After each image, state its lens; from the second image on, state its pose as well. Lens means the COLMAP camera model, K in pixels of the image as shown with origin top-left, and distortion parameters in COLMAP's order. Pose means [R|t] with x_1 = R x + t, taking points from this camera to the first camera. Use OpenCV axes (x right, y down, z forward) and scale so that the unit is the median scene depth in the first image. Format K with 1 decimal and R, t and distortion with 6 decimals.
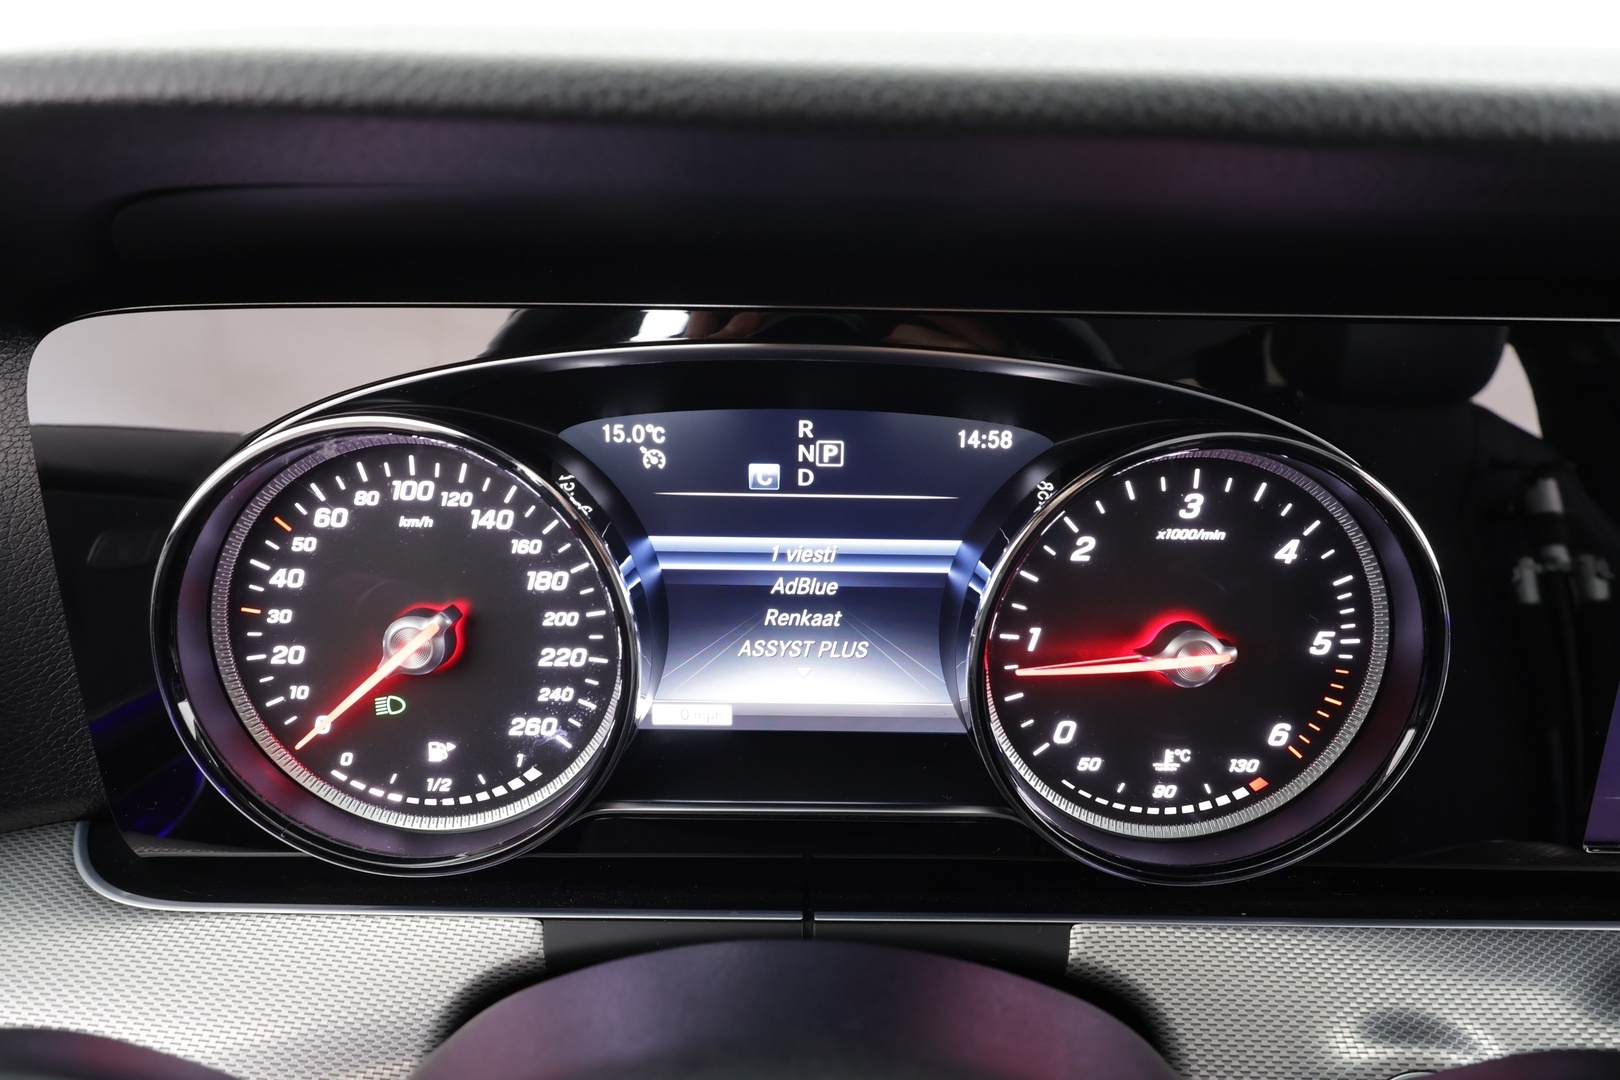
lens RADIAL K [[838.0, 0, 815.8], [0, 838.0, 539.1], [0, 0, 1]] dist [-0.002717, -0.000271]
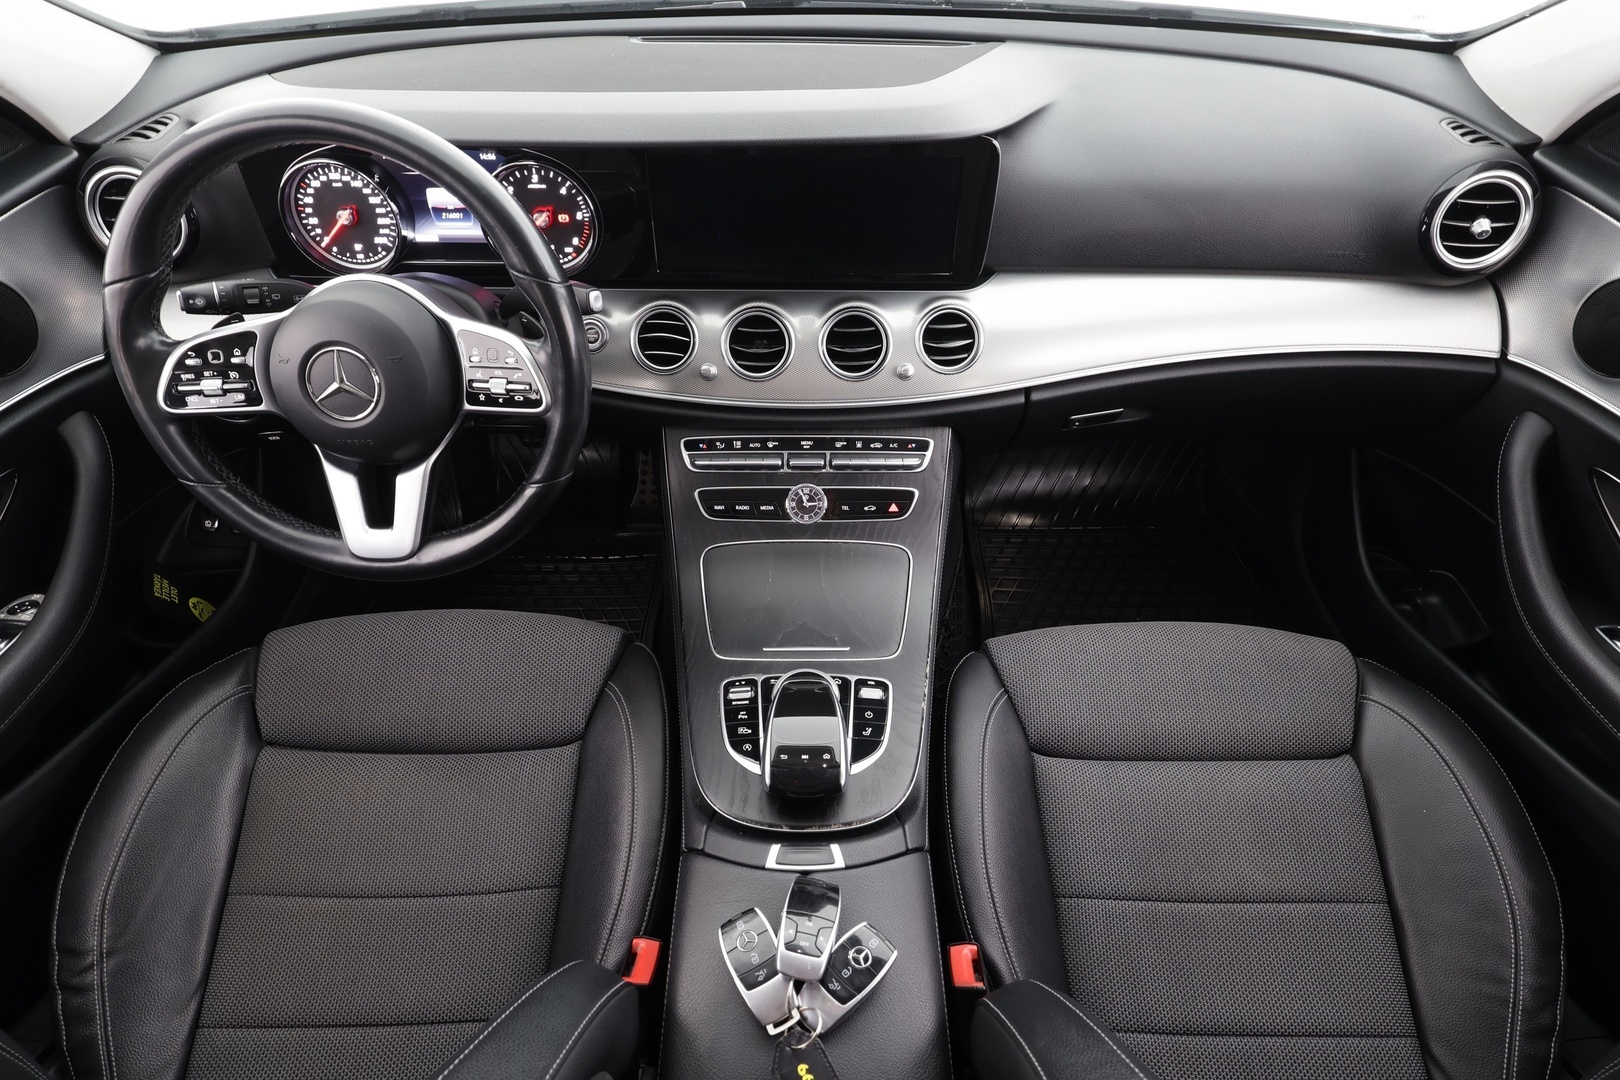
lens RADIAL K [[875.7, 0, 801.3], [0, 875.7, 540.0], [0, 0, 1]] dist [-0.002965, -0.000338]
pose [[0.999861, -0.000198, -0.016671, 1.690202], [0.007737, 0.891230, 0.453486, -0.362093], [0.014768, -0.453552, 0.891108, -3.231828]]
